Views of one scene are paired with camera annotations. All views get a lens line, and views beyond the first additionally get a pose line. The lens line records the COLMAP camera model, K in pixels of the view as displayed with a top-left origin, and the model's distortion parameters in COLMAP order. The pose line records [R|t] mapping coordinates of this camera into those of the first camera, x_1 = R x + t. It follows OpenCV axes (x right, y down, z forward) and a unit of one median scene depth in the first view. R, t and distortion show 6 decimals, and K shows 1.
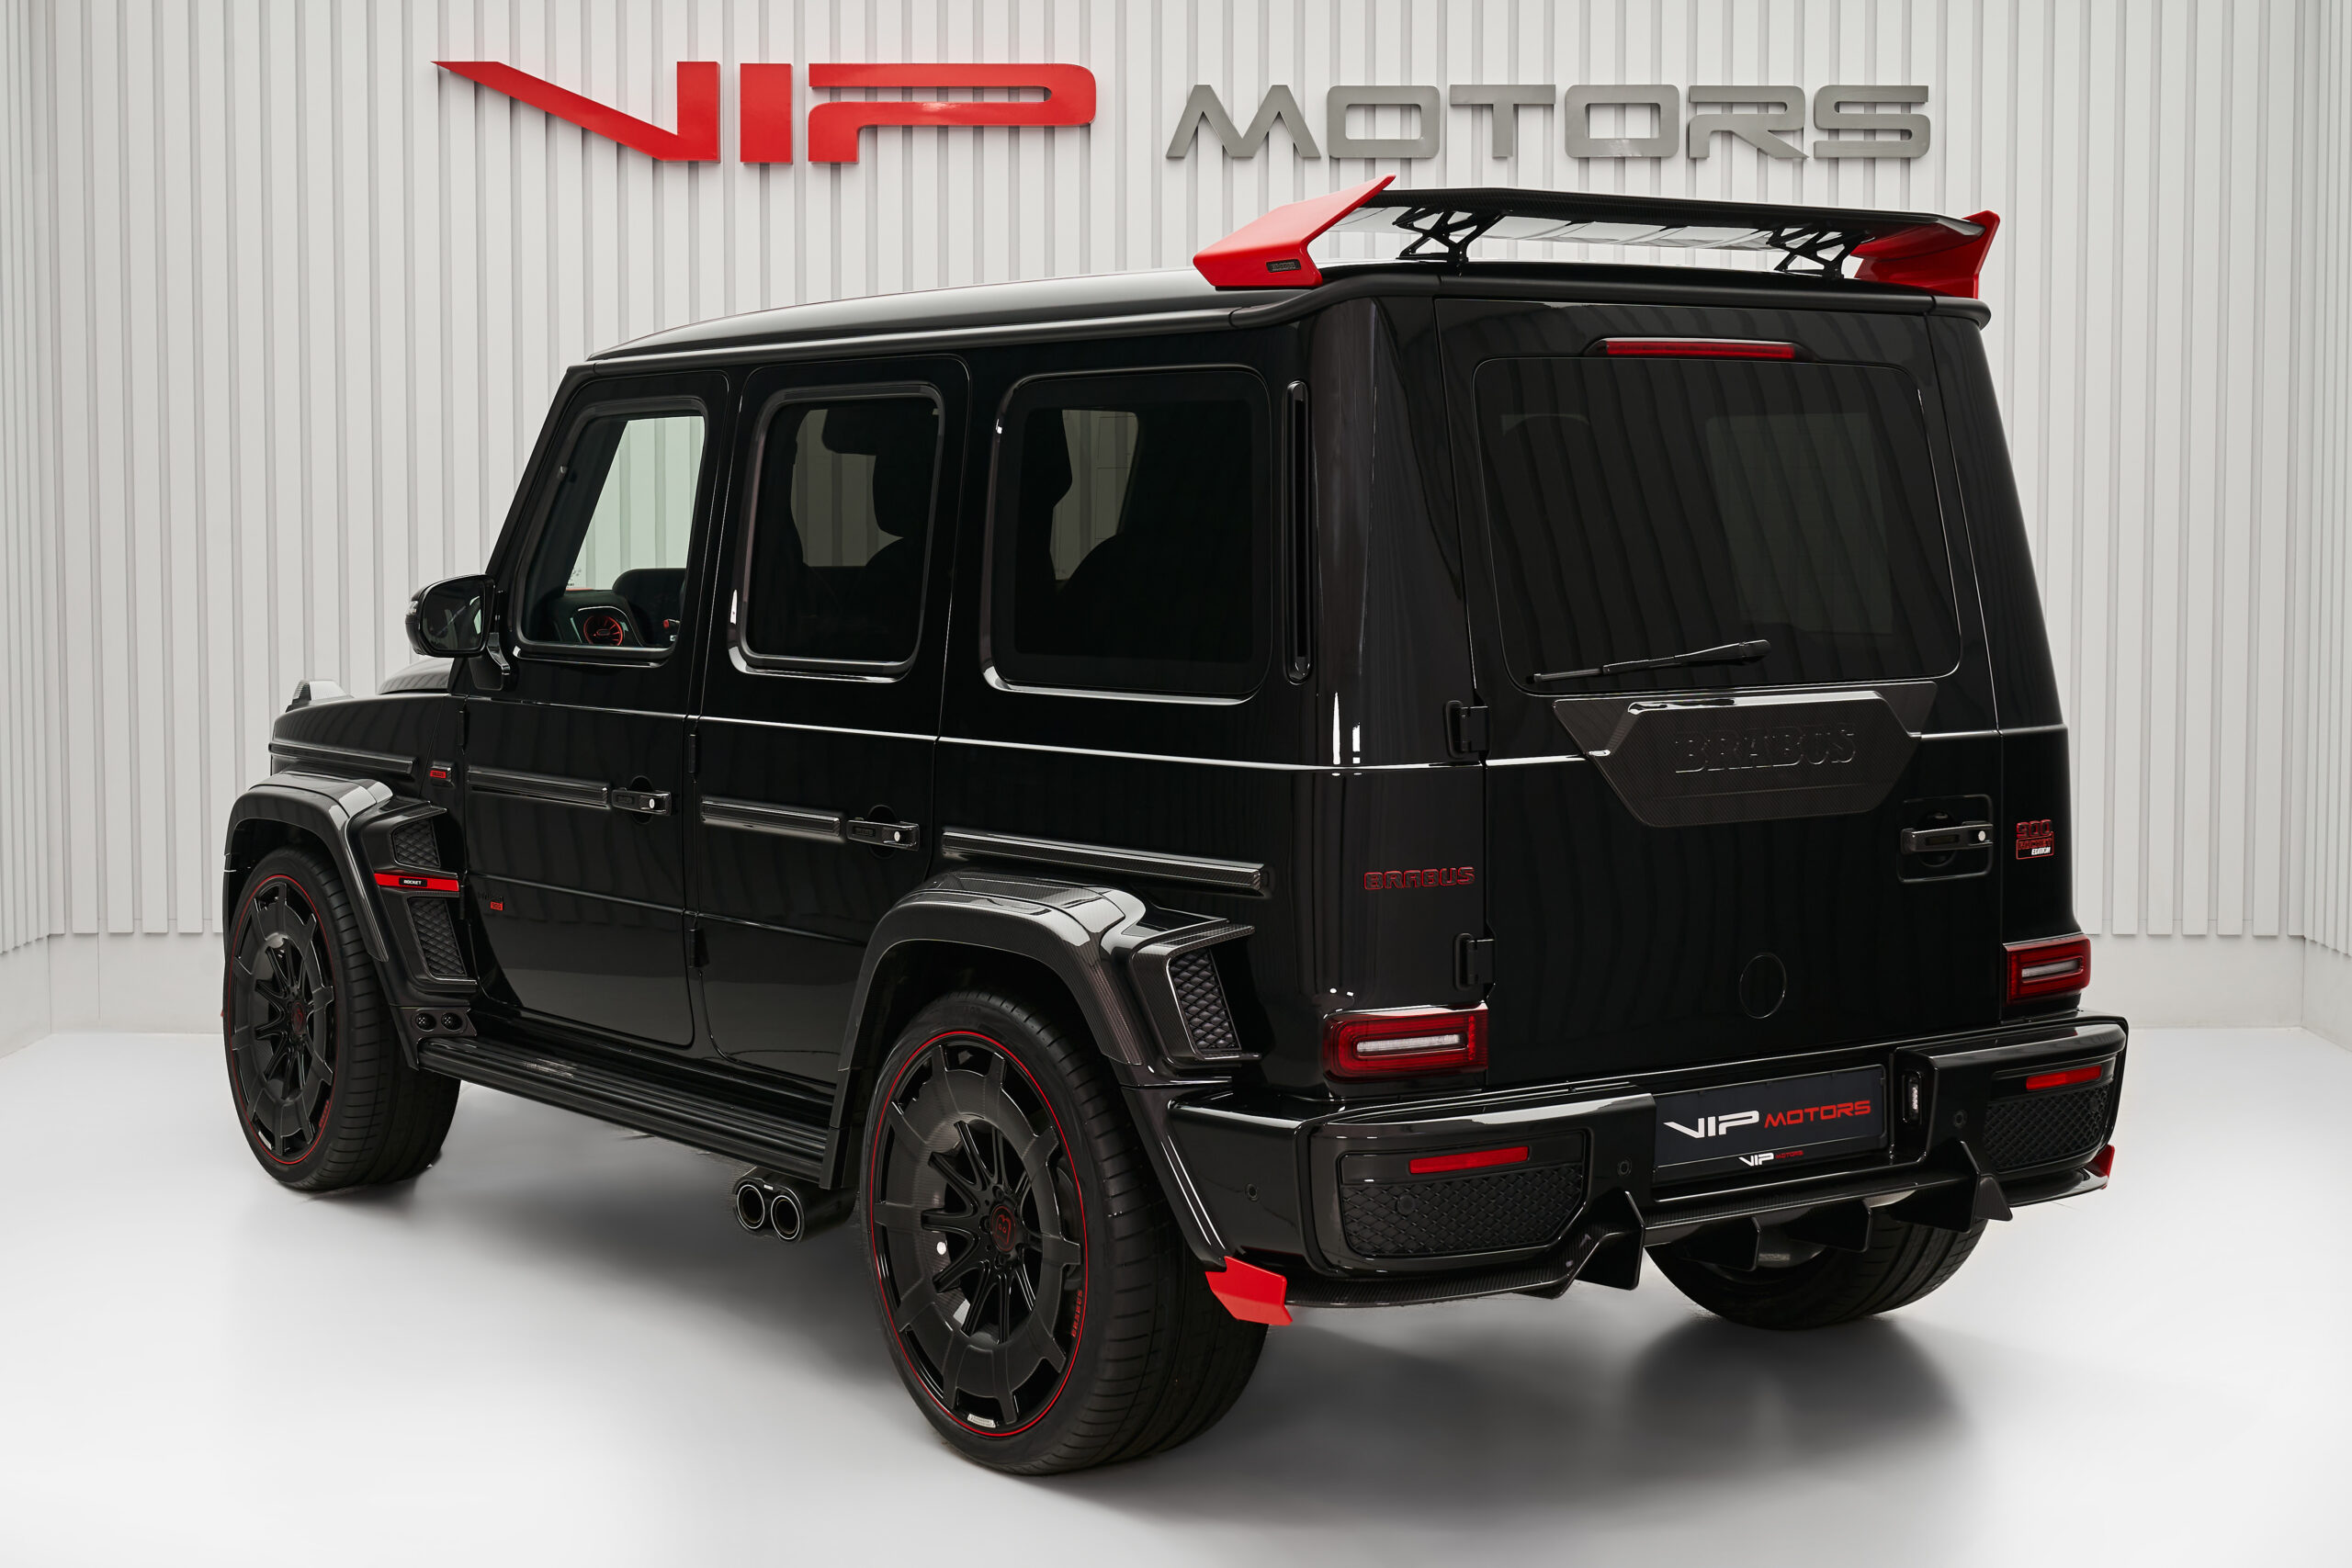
lens RADIAL K [[3533.6, 0, 1136.5], [0, 3533.6, 781.9], [0, 0, 1]] dist [0.130840, 0.011334]
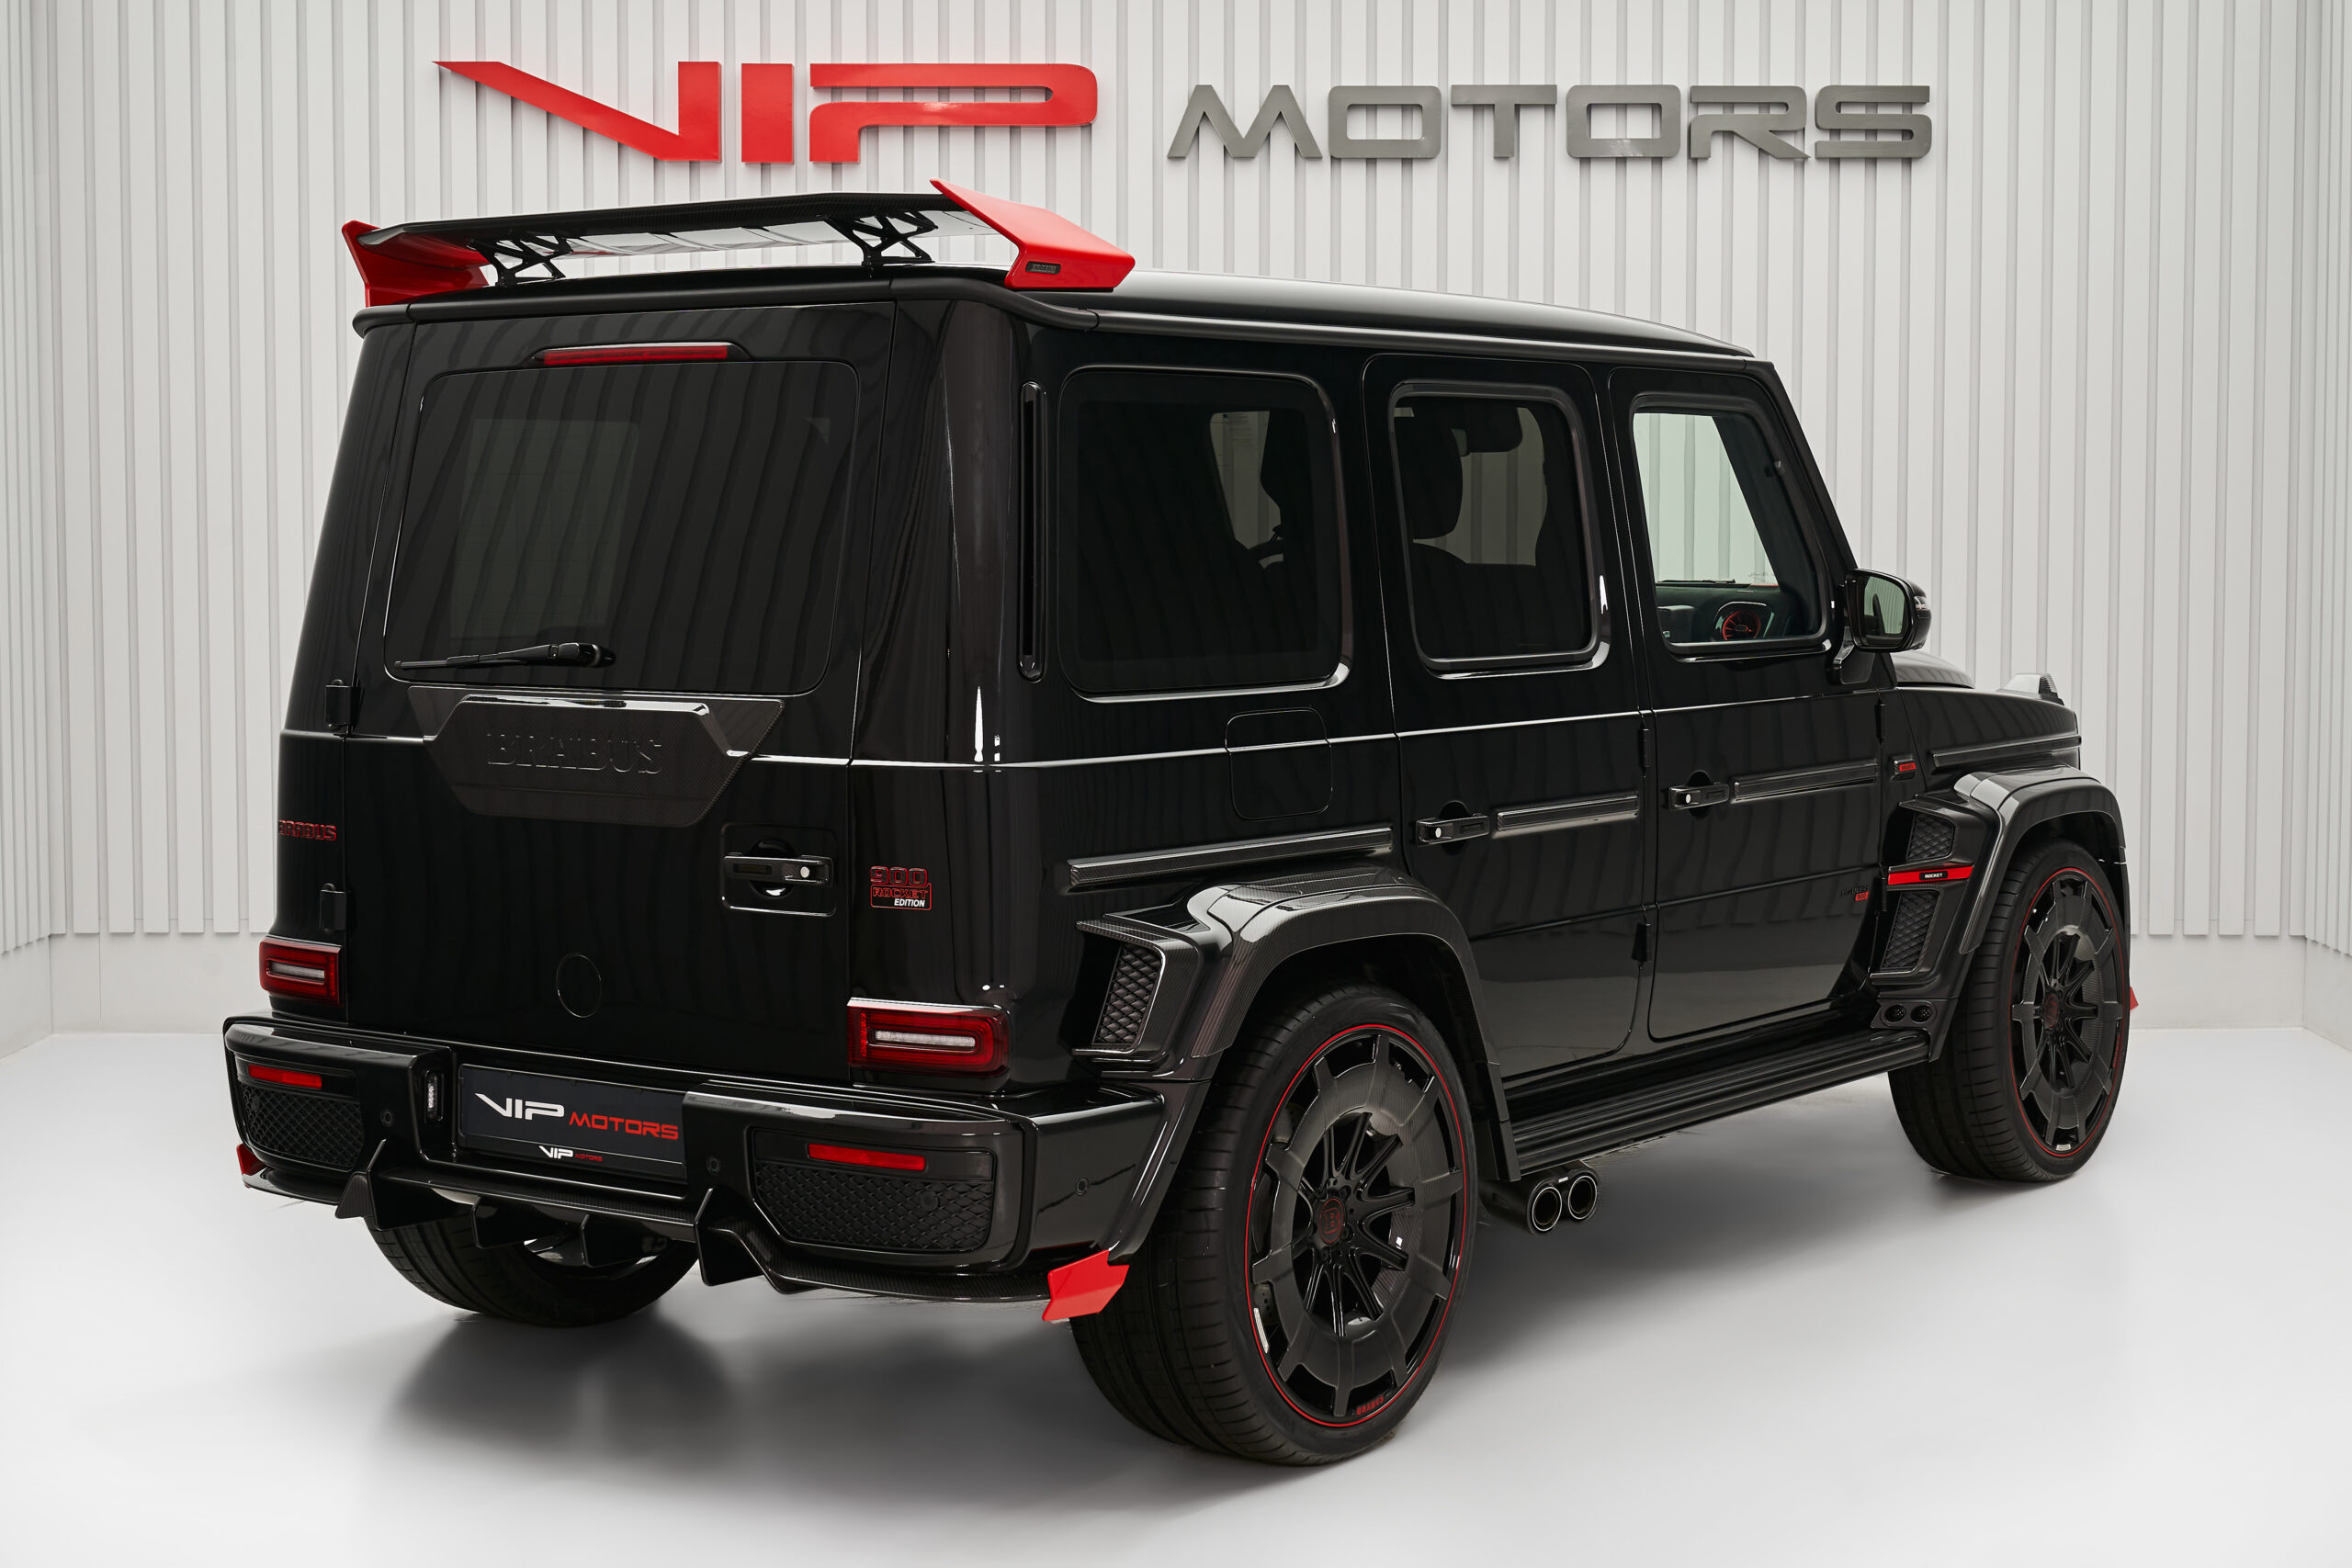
lens RADIAL K [[3533.6, 0, 1136.5], [0, 3533.6, 781.9], [0, 0, 1]] dist [0.130840, 0.011334]
pose [[0.297358, 0.075748, -0.951757, 1.167873], [-0.070962, 0.995844, 0.057086, -0.068342], [0.952125, 0.050564, 0.301497, 0.835055]]
